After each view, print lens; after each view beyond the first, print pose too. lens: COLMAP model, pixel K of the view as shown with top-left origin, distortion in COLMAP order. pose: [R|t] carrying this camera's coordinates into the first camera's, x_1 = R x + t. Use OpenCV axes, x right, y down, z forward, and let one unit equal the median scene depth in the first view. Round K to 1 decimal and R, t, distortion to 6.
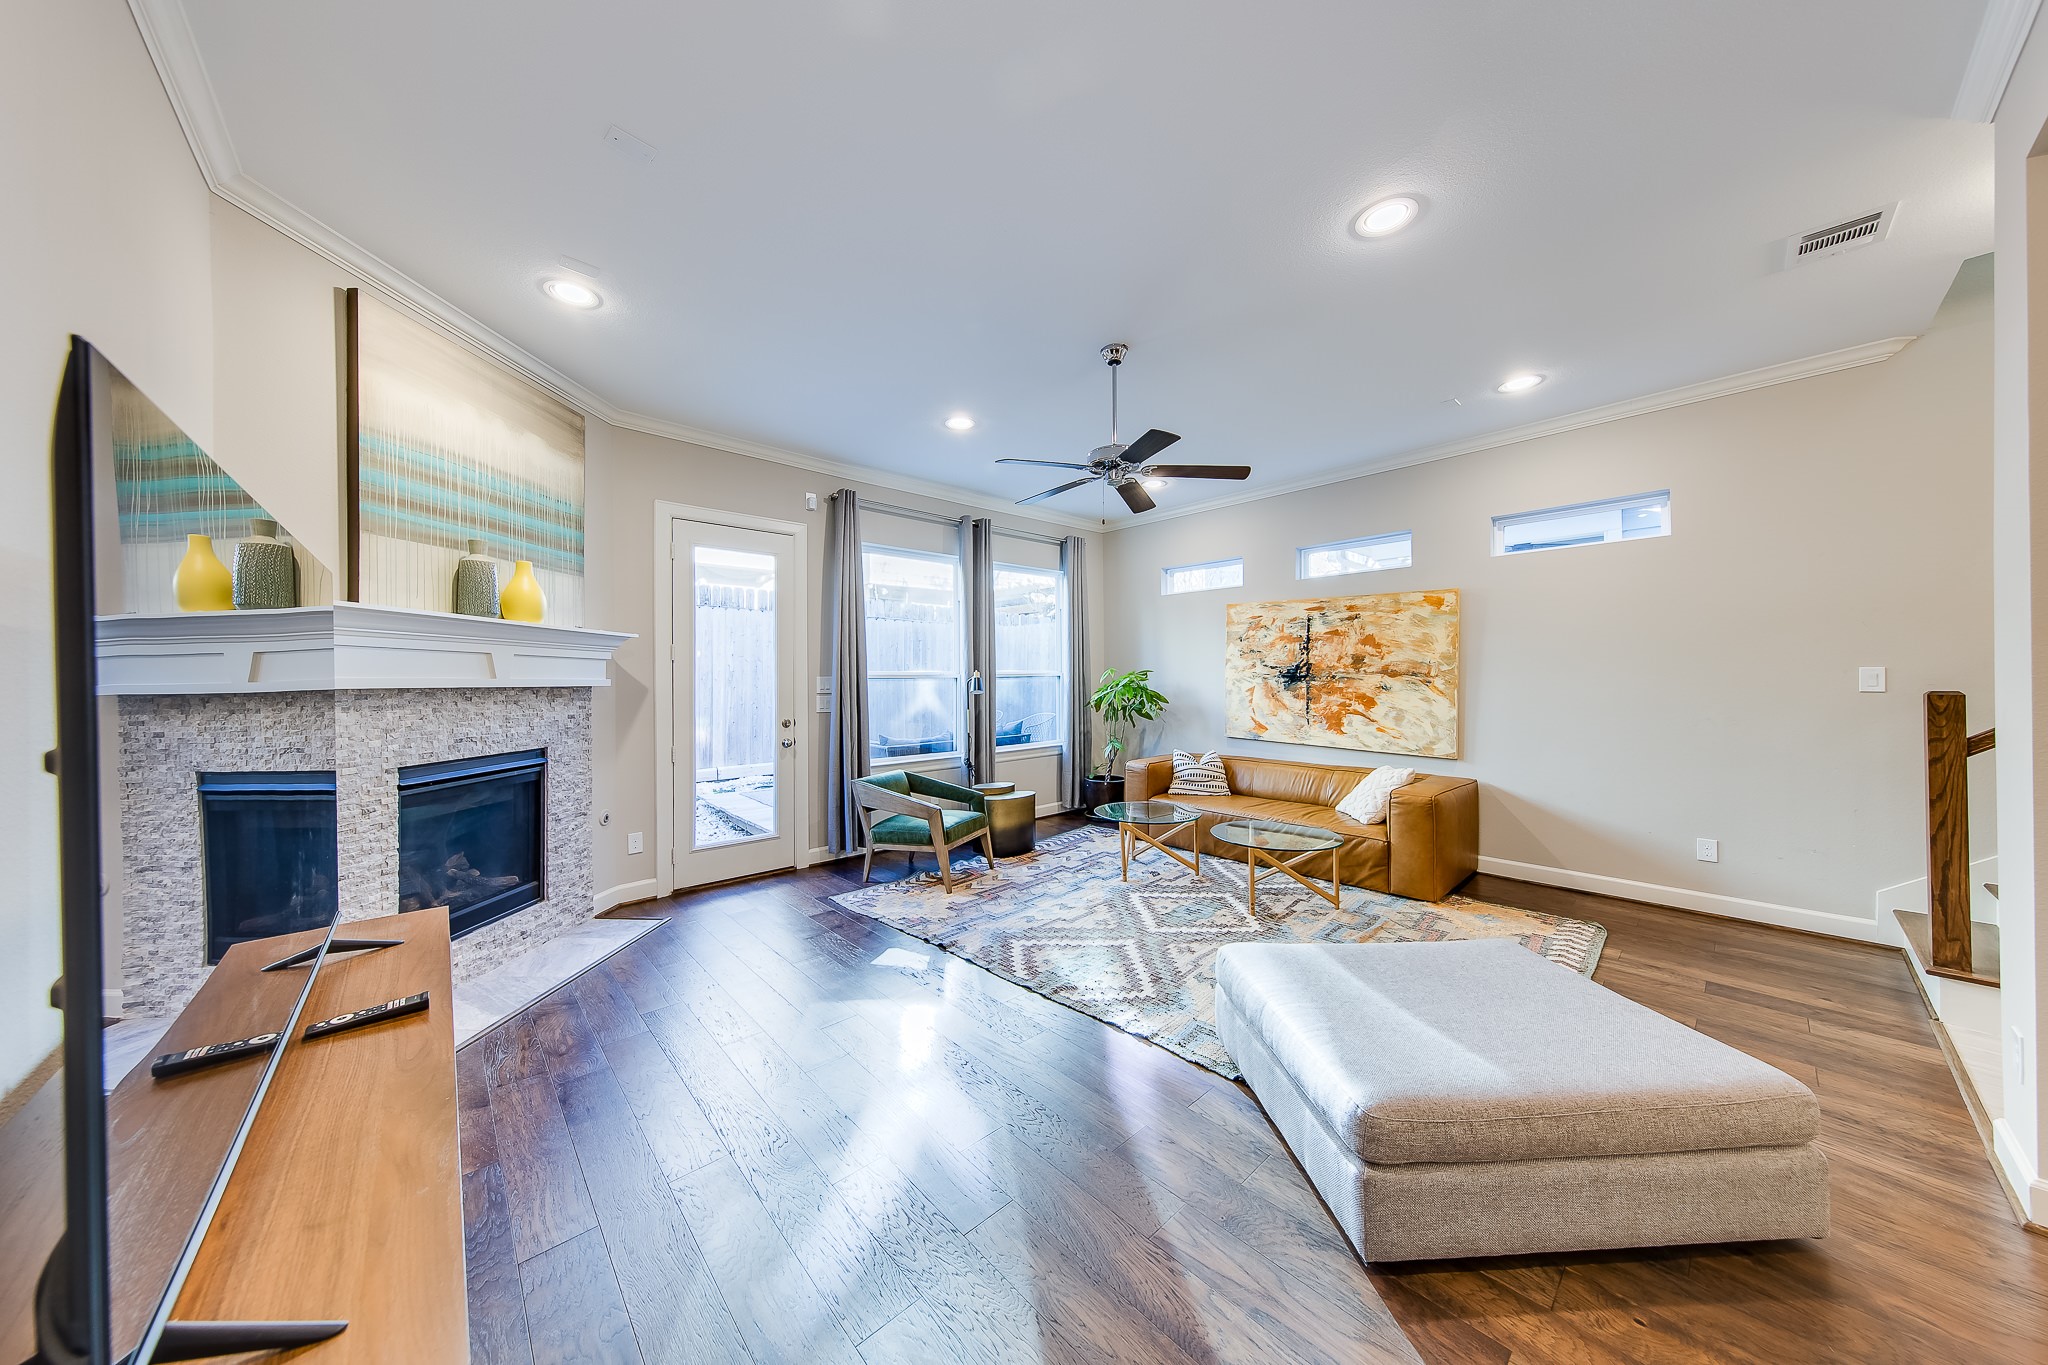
lens RADIAL K [[661.3, 0, 1029.4], [0, 661.3, 679.1], [0, 0, 1]] dist [0.006642, -0.000733]
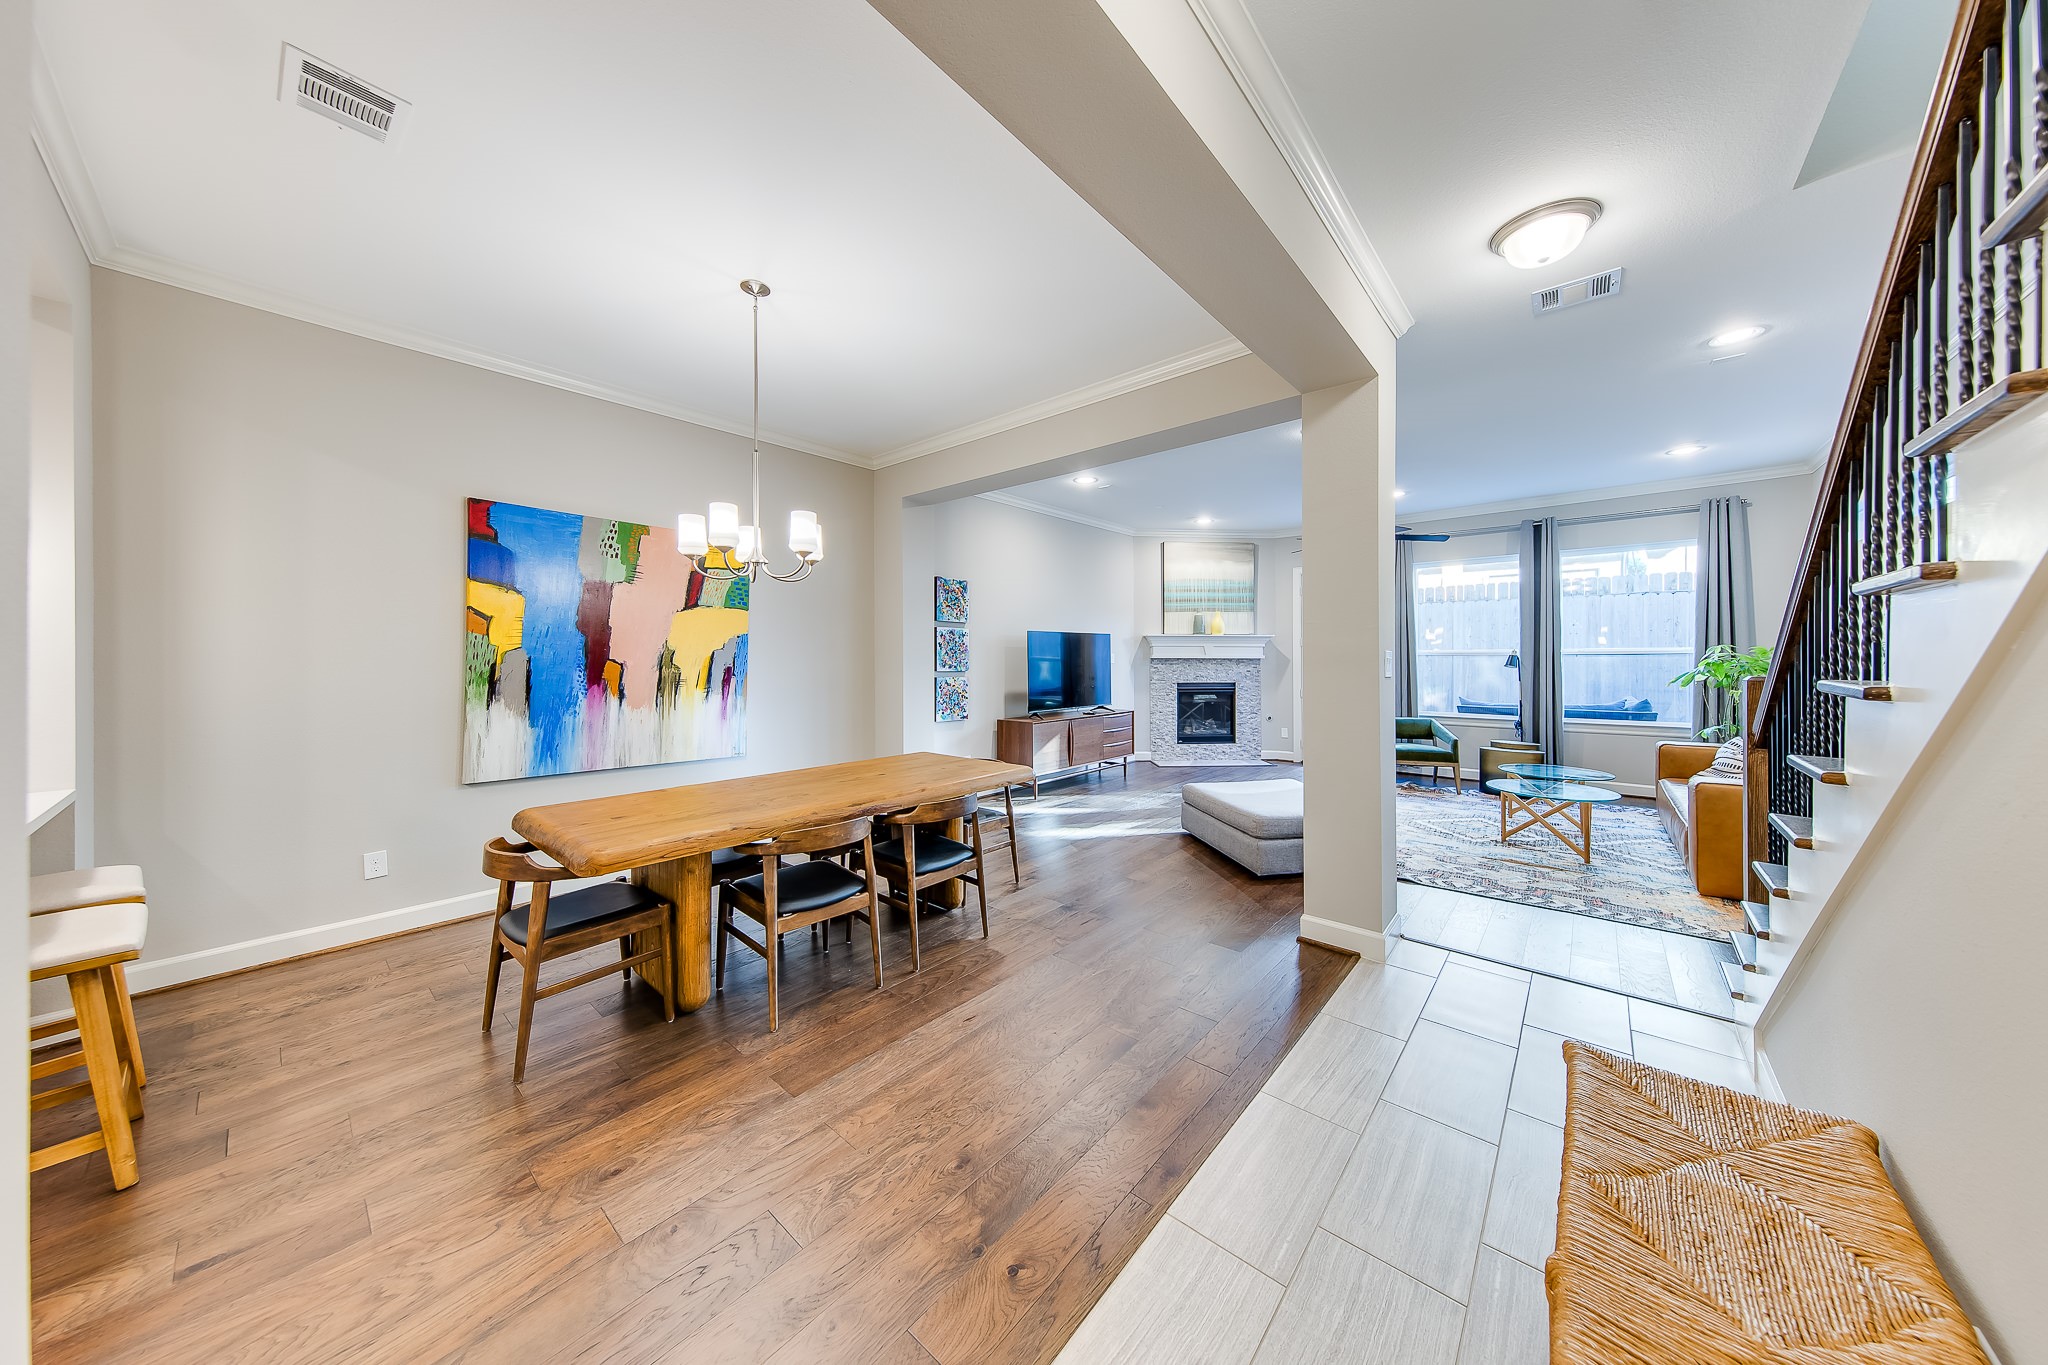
lens RADIAL K [[661.3, 0, 1021.1], [0, 661.3, 662.4], [0, 0, 1]] dist [0.006642, -0.000733]
pose [[0.105227, 0.016035, -0.994319, 1.121048], [0.001191, 0.999867, 0.016250, -0.009722], [0.994448, -0.002894, 0.105194, -0.046307]]
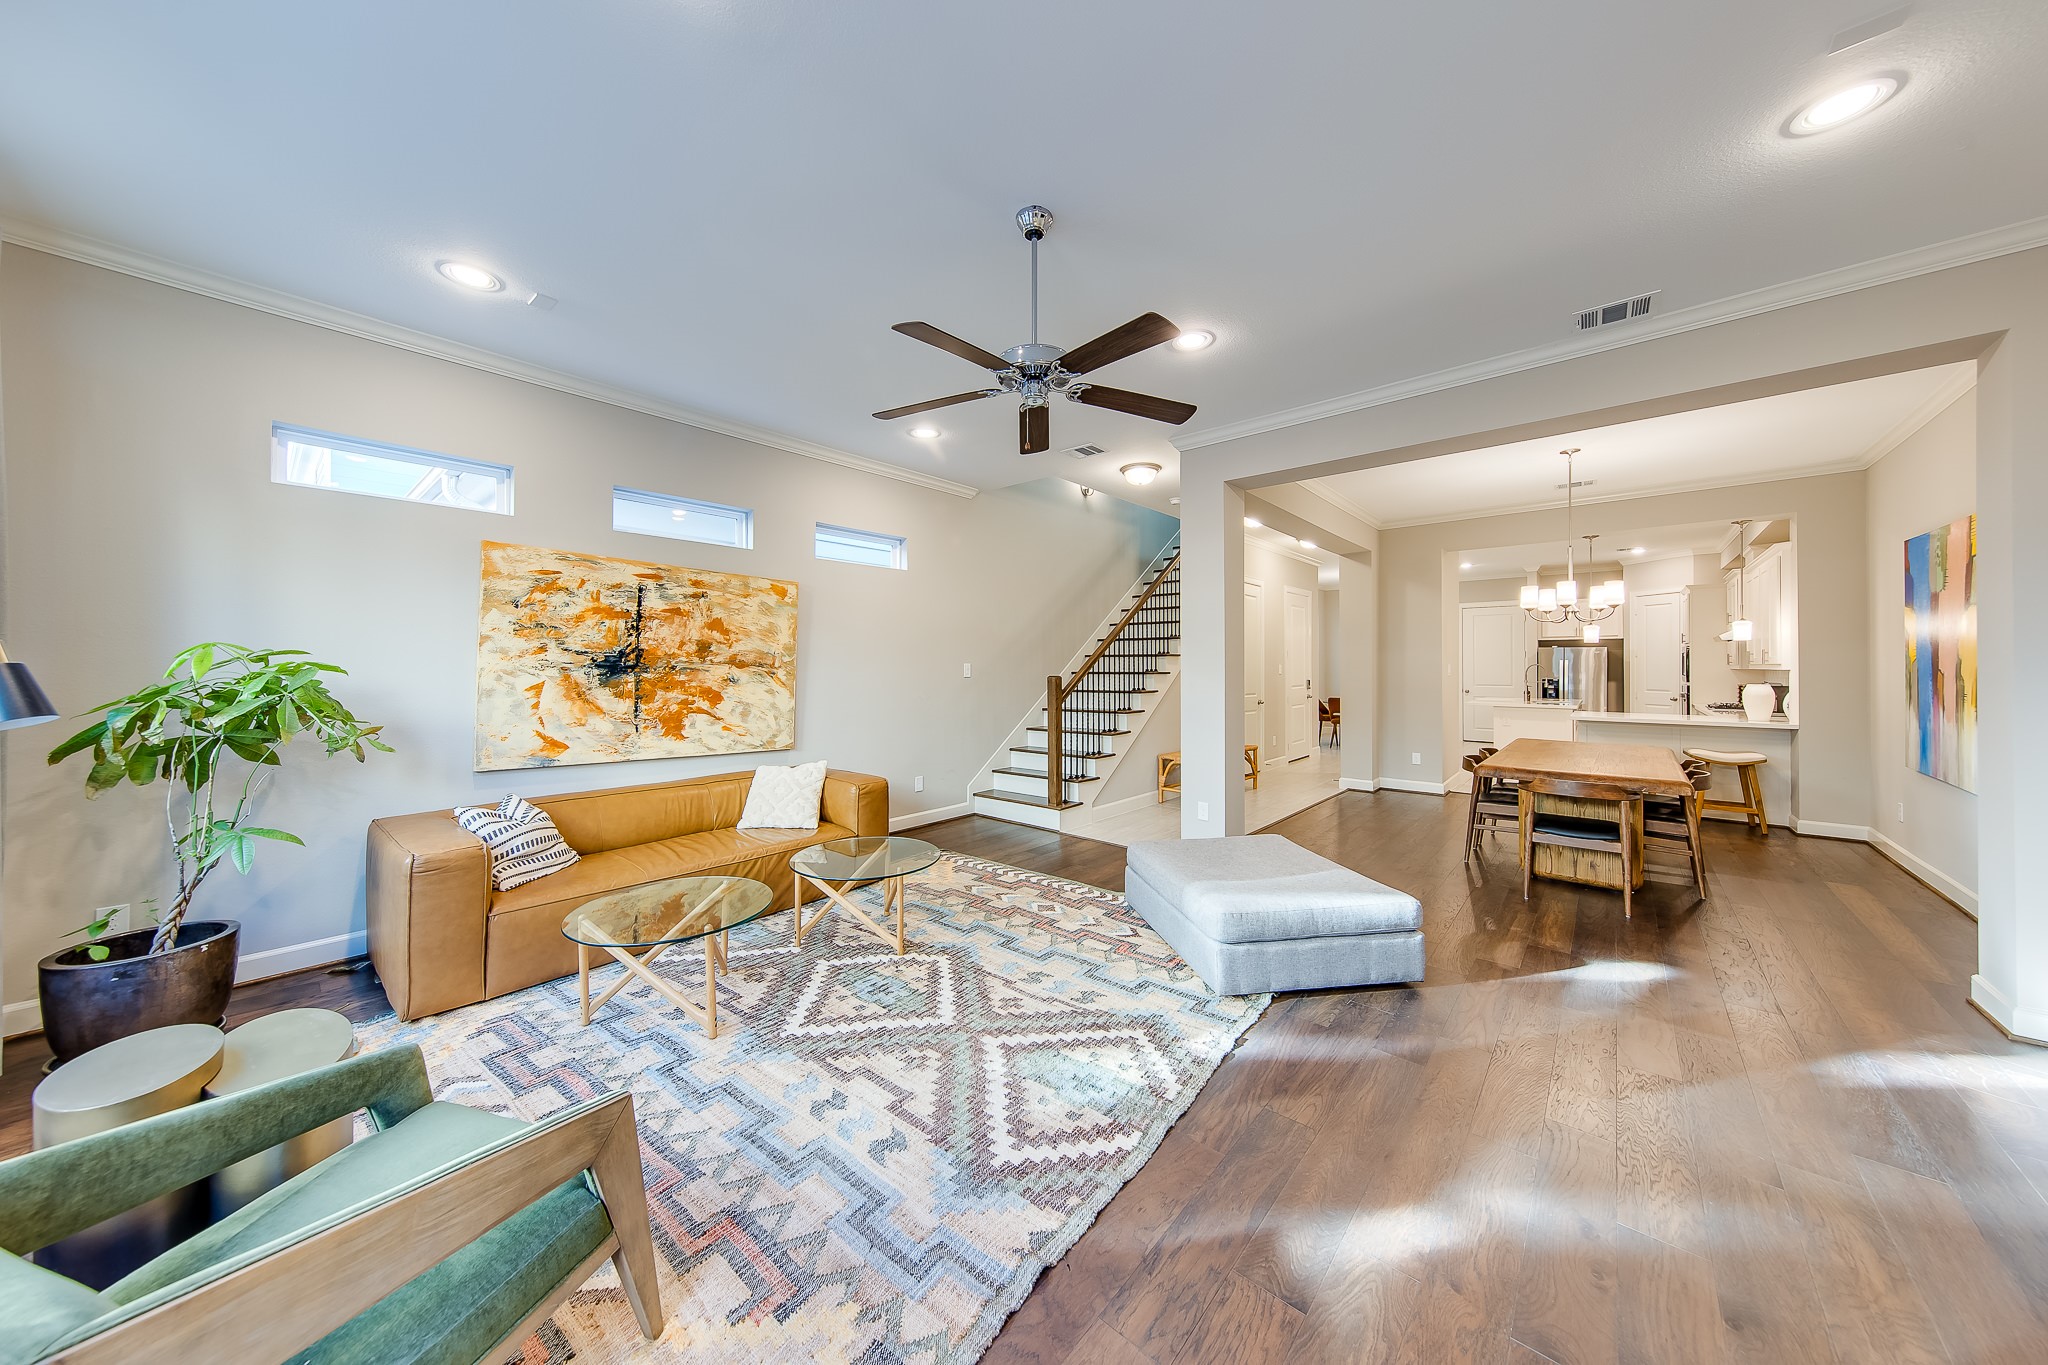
lens RADIAL K [[661.3, 0, 1025.8], [0, 661.3, 662.5], [0, 0, 1]] dist [0.006642, -0.000733]
pose [[-0.100534, 0.012310, 0.994857, -0.375893], [0.001371, 0.999924, -0.012234, 0.000881], [-0.994933, 0.000134, -0.100544, 0.690099]]
